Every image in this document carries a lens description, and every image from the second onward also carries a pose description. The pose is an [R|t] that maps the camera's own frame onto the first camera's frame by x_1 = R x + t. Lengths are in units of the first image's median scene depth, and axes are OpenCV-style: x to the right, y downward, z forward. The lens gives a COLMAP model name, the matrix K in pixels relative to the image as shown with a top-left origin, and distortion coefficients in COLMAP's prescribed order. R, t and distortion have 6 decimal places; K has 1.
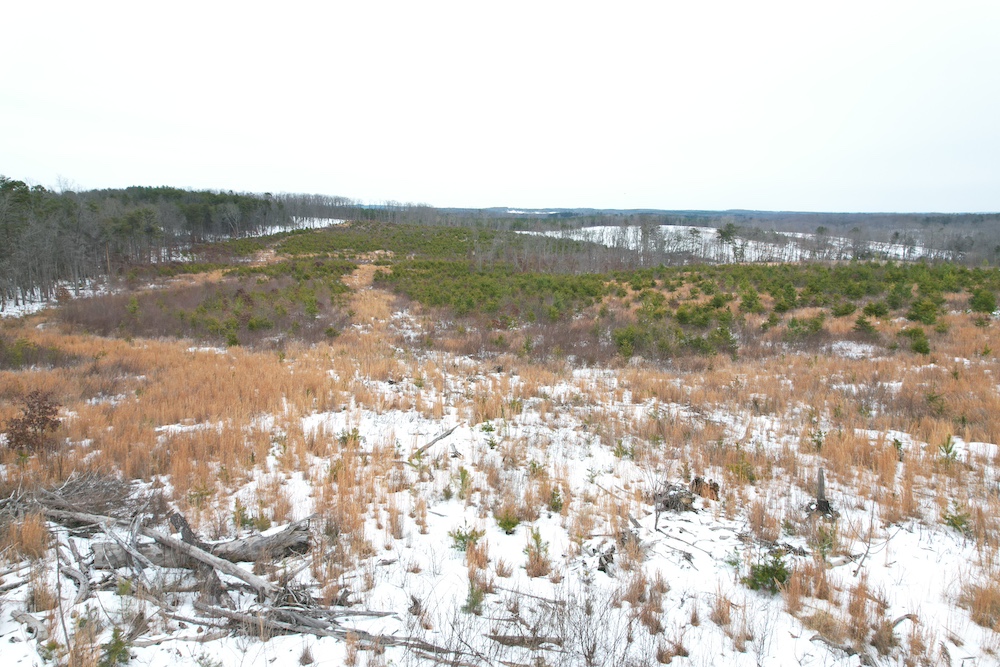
lens RADIAL K [[661.1, 0, 504.4], [0, 661.1, 338.8], [0, 0, 1]] dist [-0.092544, 0.090285]
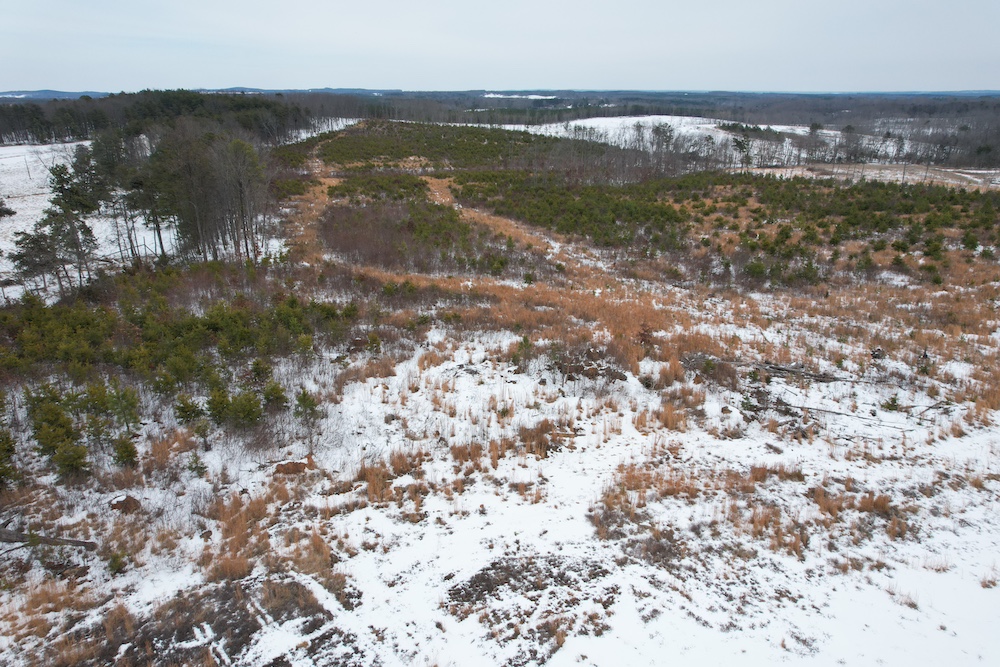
lens RADIAL K [[661.1, 0, 504.4], [0, 661.1, 338.8], [0, 0, 1]] dist [-0.092544, 0.090285]
pose [[0.999196, -0.021002, 0.034136, -0.505531], [0.014945, 0.985520, 0.168900, -0.118475], [-0.037189, -0.168254, 0.985042, -0.612484]]
